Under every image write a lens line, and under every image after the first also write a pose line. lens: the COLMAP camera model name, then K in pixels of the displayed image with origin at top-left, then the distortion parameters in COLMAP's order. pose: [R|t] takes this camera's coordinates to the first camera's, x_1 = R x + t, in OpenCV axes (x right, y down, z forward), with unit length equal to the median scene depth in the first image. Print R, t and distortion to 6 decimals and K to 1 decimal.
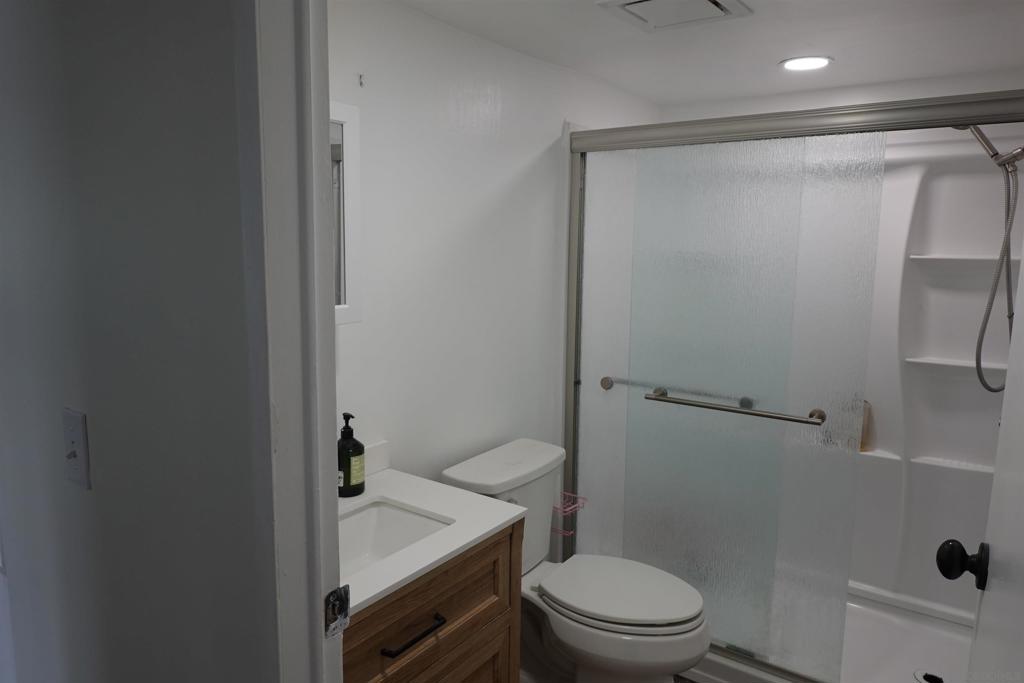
lens RADIAL K [[682.5, 0, 511.8], [0, 682.5, 340.7], [0, 0, 1]] dist [0.001340, 0.000969]
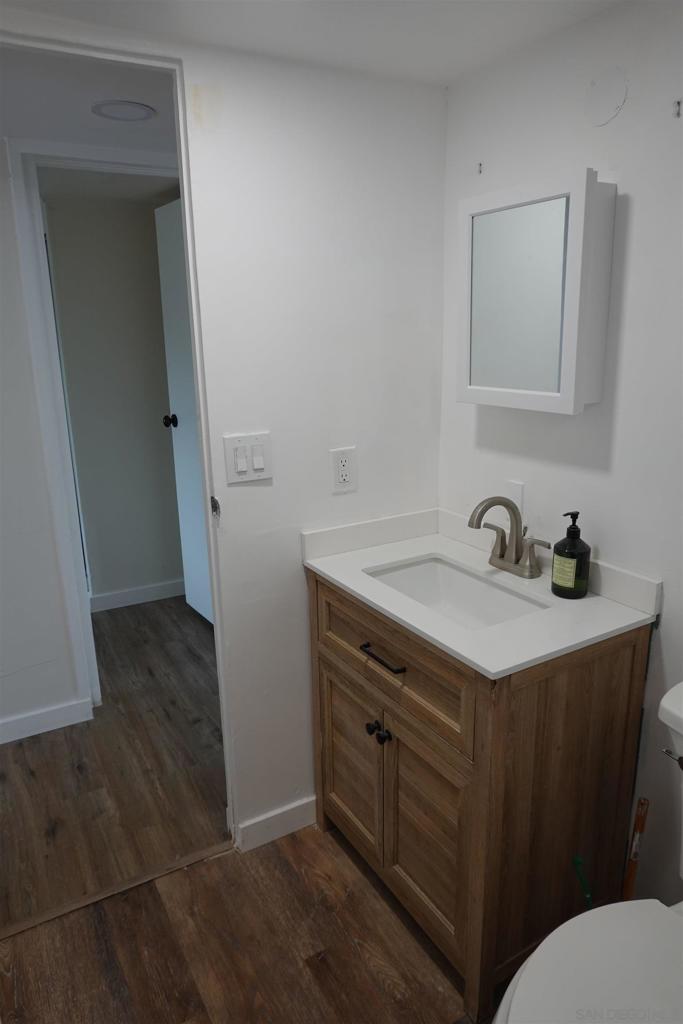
lens RADIAL K [[682.5, 0, 341.8], [0, 682.5, 511.2], [0, 0, 1]] dist [0.001340, 0.000969]
pose [[-0.409137, 0.232468, -0.882364, 0.819609], [-0.121111, 0.944612, 0.305025, -0.162720], [0.904400, 0.231661, -0.358321, 1.191423]]
